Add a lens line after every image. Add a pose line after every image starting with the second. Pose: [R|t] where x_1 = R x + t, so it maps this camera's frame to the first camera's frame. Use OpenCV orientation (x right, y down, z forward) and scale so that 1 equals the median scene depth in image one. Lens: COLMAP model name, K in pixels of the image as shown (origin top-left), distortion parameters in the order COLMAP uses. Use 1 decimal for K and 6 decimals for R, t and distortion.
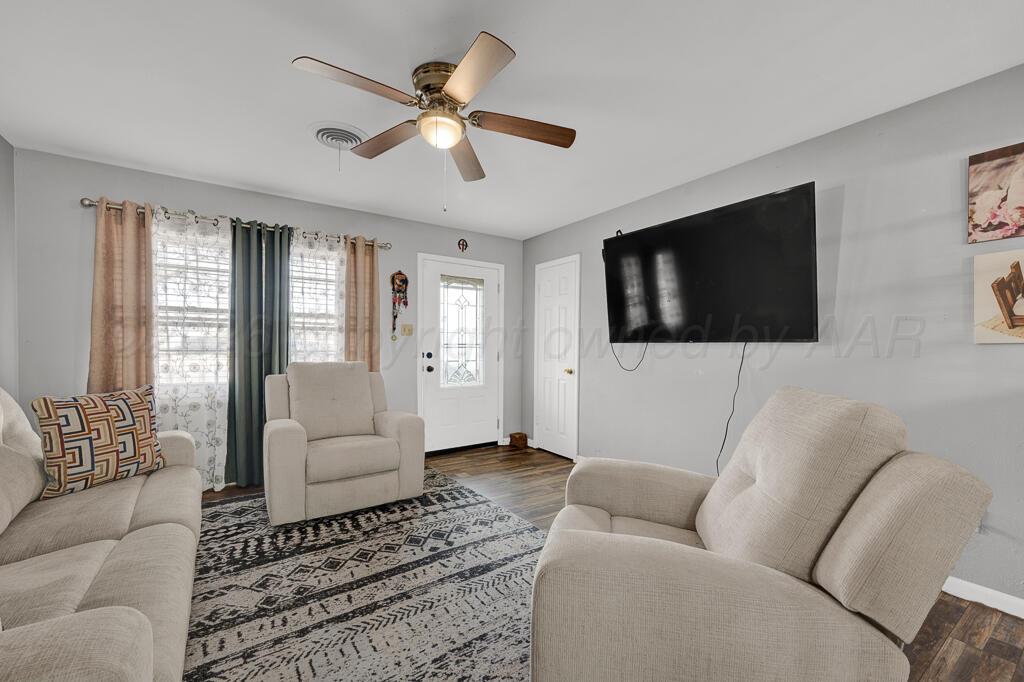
lens RADIAL K [[403.6, 0, 511.2], [0, 403.6, 344.8], [0, 0, 1]] dist [-0.001599, -0.000106]
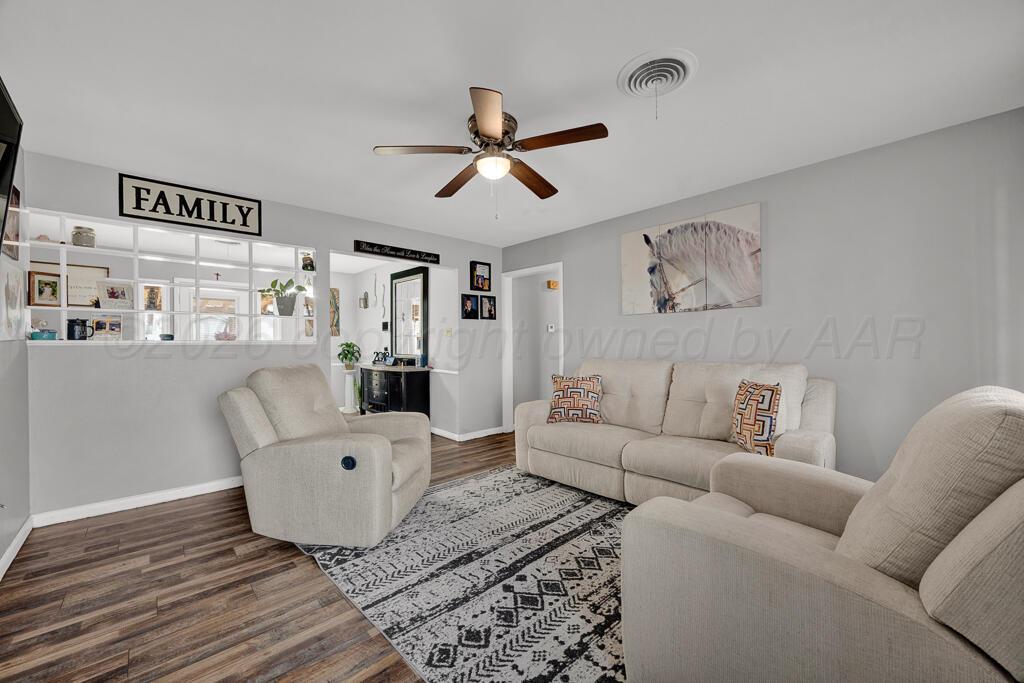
lens RADIAL K [[403.6, 0, 515.8], [0, 403.6, 344.9], [0, 0, 1]] dist [-0.001599, -0.000106]
pose [[-0.985782, -0.004596, -0.167965, -0.033399], [-0.004093, 0.999986, -0.003342, 0.006205], [0.167978, -0.002607, -0.985787, 2.008945]]
